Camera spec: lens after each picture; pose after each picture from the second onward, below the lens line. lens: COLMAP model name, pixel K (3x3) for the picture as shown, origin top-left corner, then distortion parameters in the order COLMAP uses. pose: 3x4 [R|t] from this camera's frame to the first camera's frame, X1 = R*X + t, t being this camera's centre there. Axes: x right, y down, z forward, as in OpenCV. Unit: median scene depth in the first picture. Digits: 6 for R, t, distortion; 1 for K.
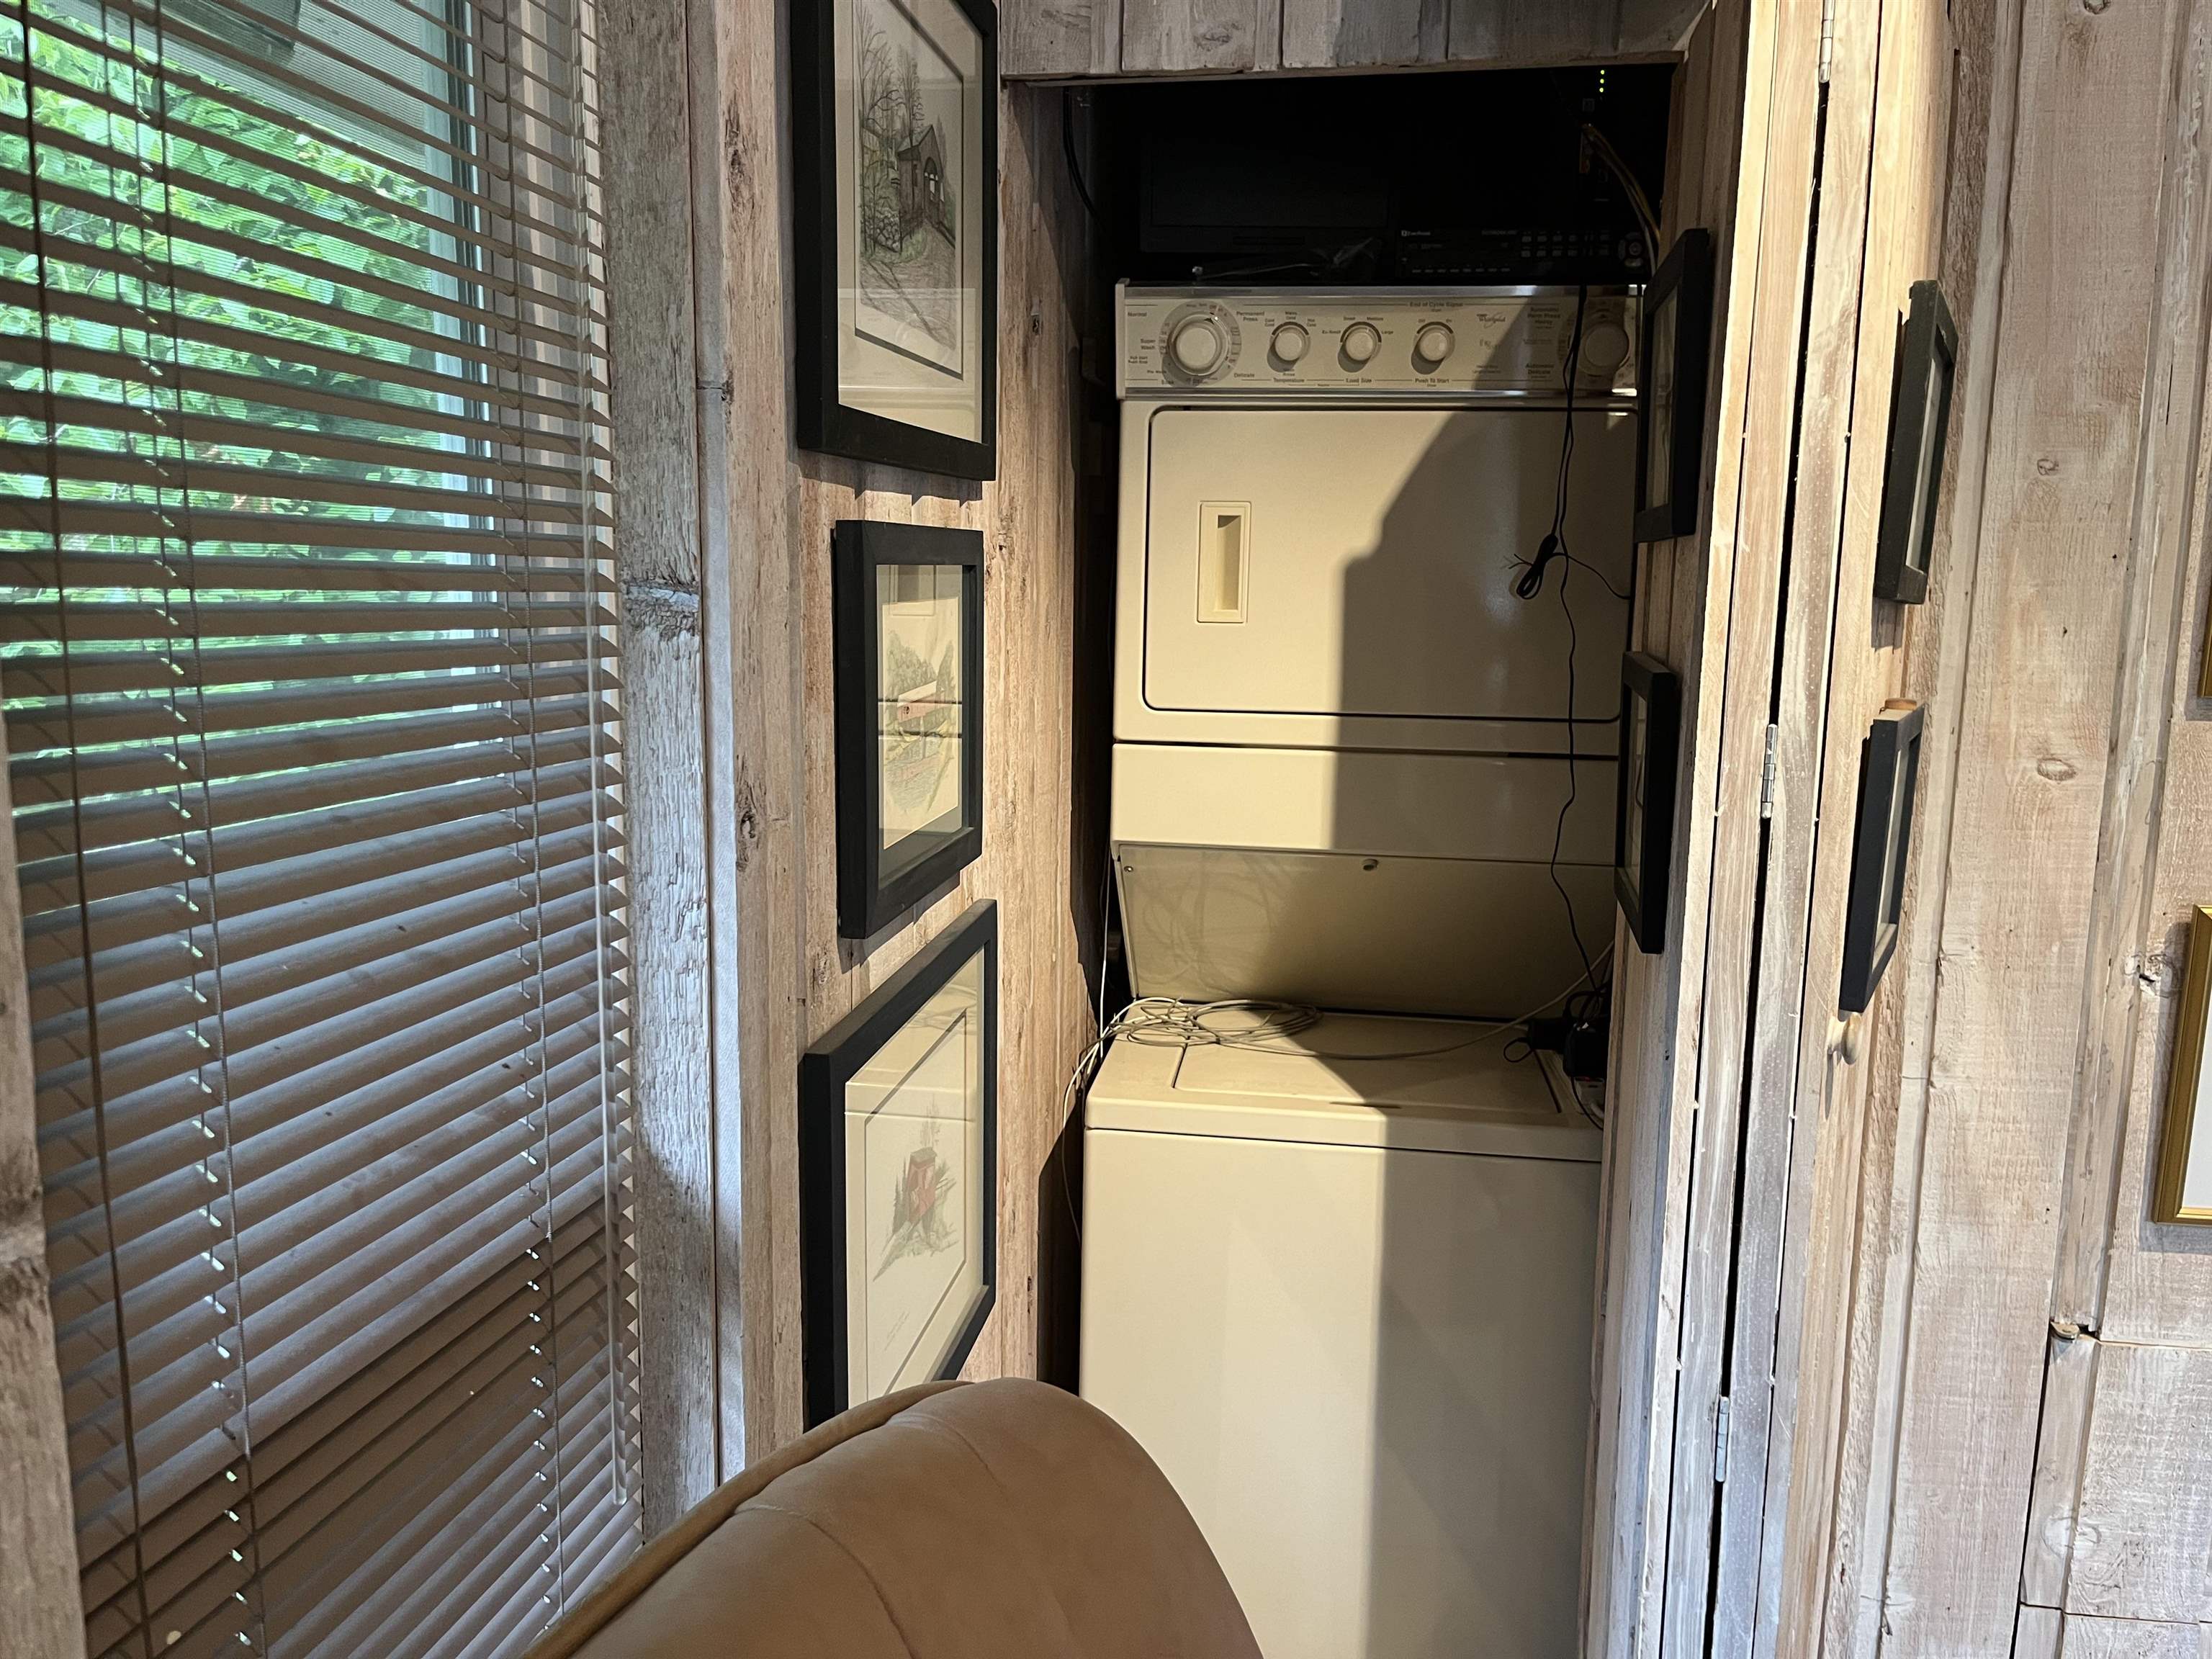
lens RADIAL K [[1680.2, 0, 1091.7], [0, 1680.2, 838.0], [0, 0, 1]] dist [0.062828, -0.096450]
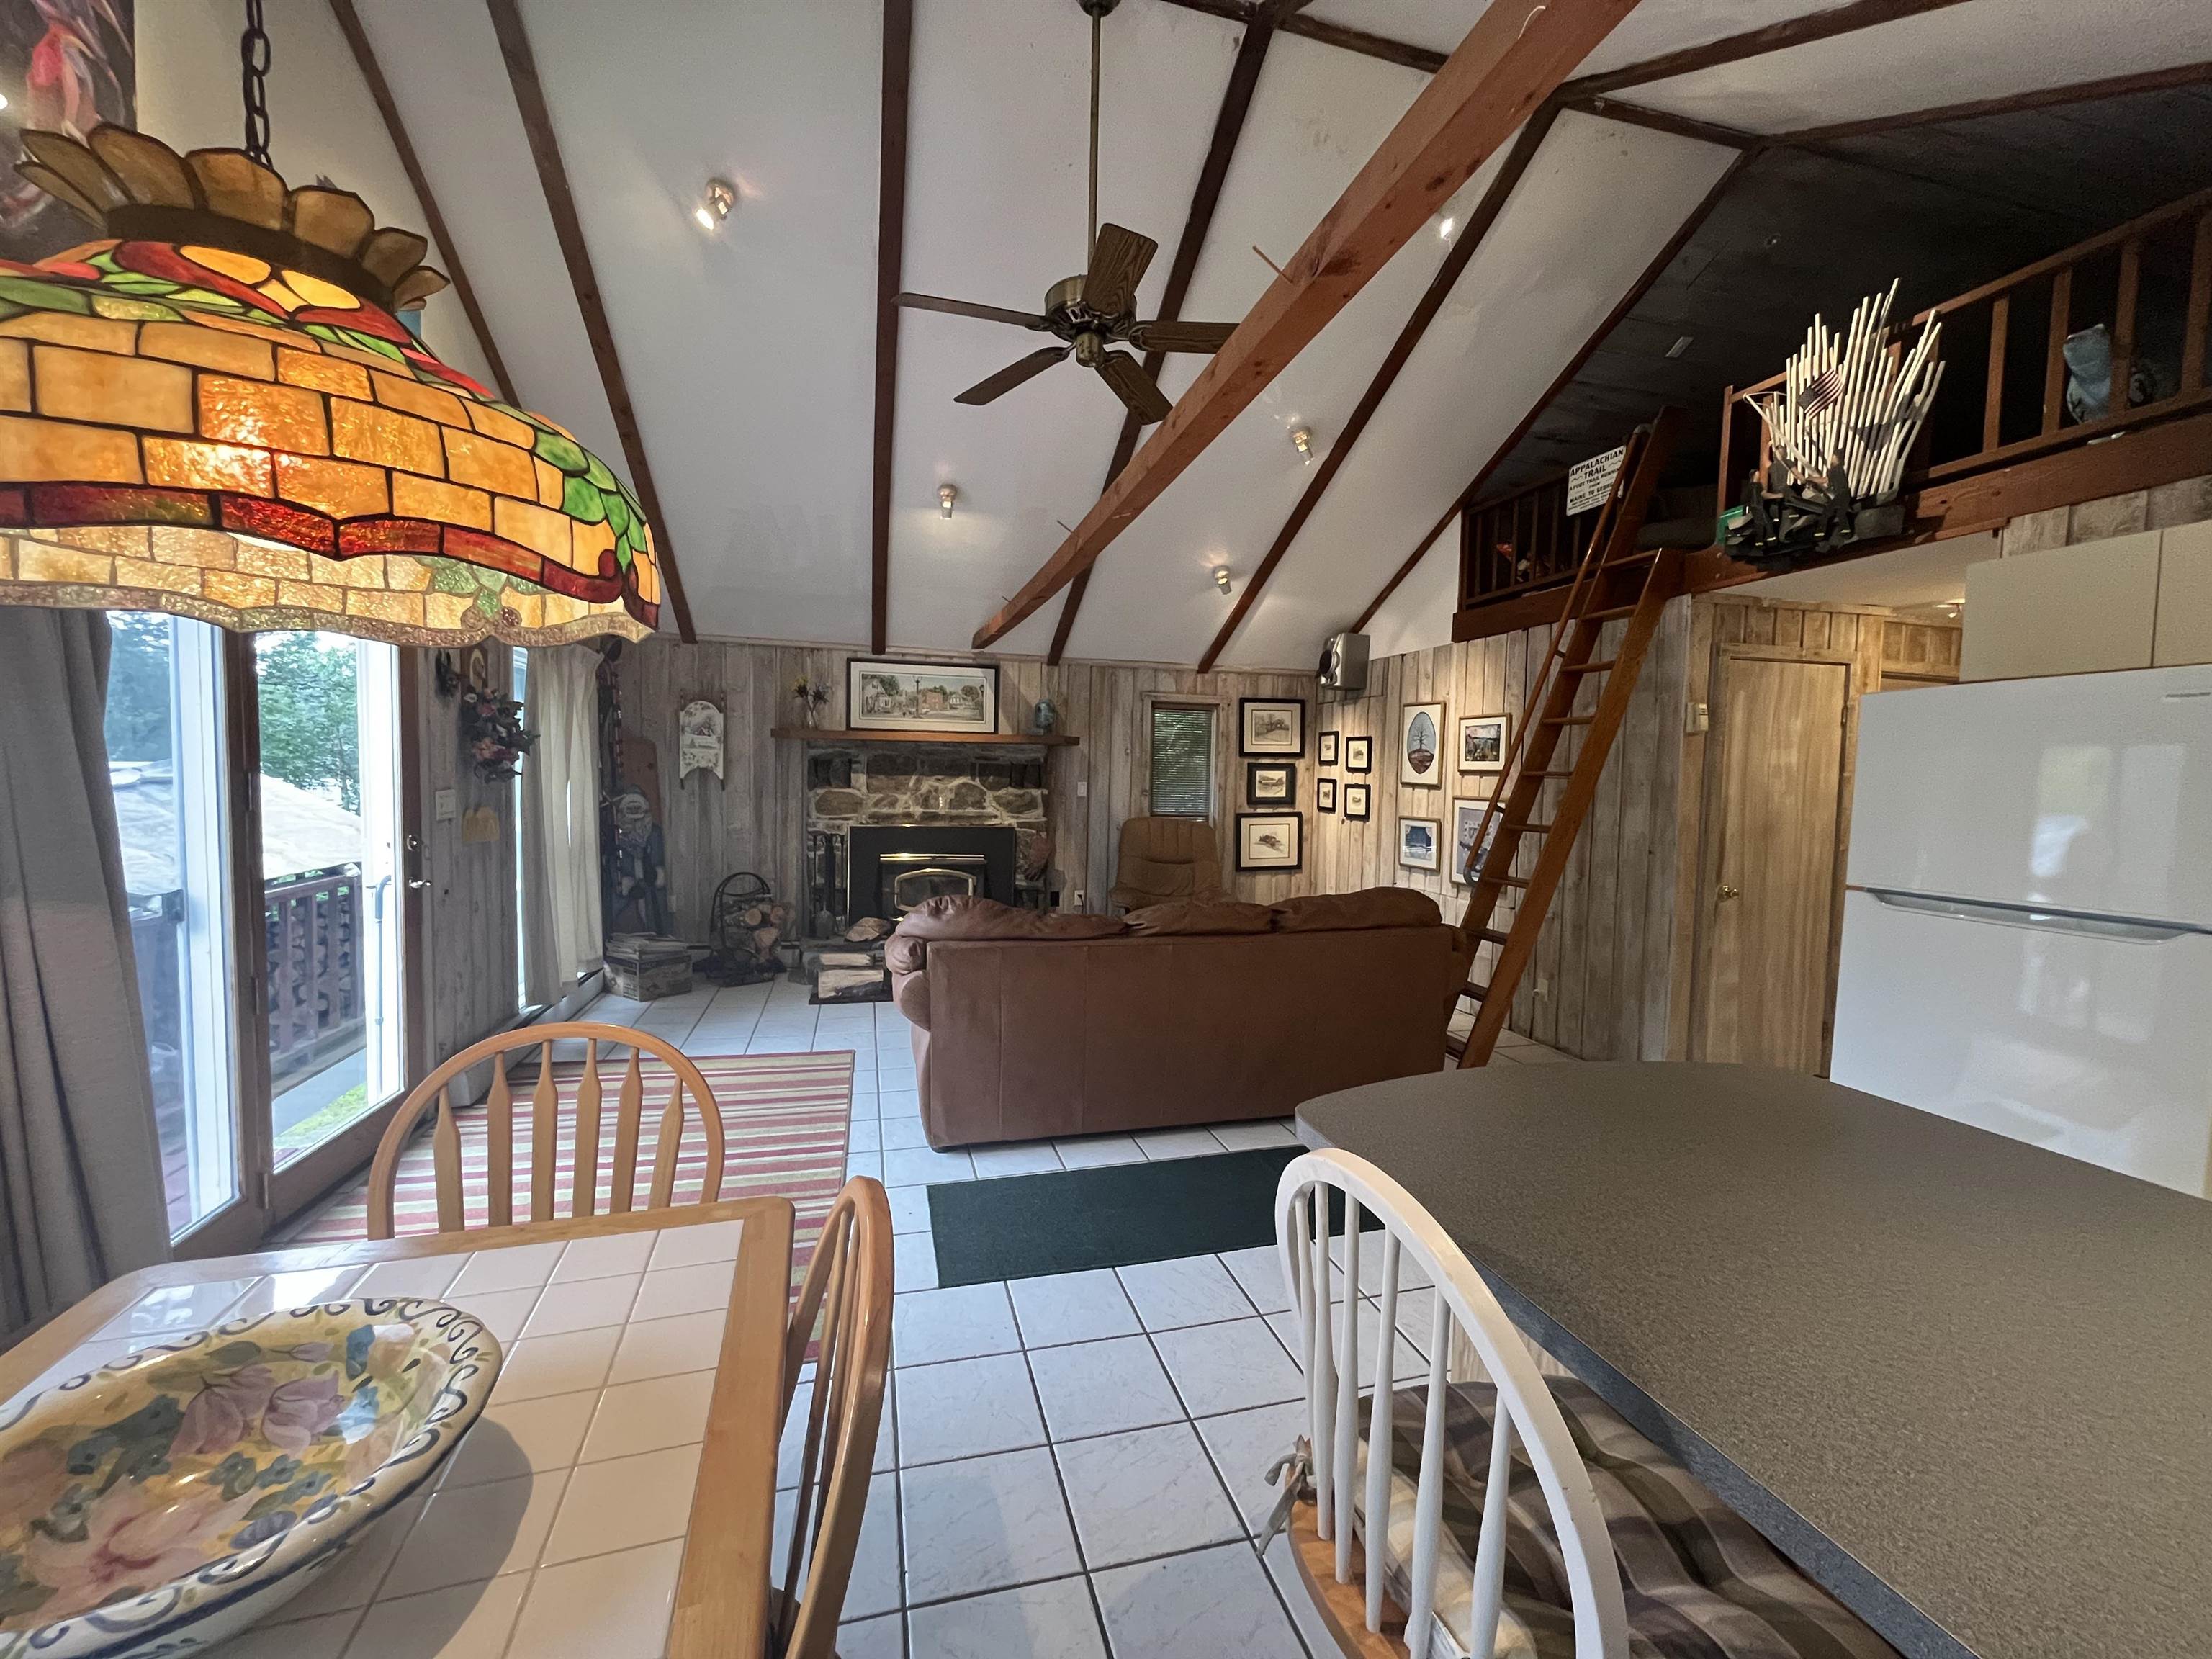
lens RADIAL K [[889.6, 0, 1100.0], [0, 889.6, 829.9], [0, 0, 1]] dist [-0.002919, 0.000000]
pose [[0.414625, 0.051958, -0.908508, 3.774456], [-0.150262, 0.988573, -0.012040, 0.356398], [0.897501, 0.141507, 0.417694, -1.718767]]
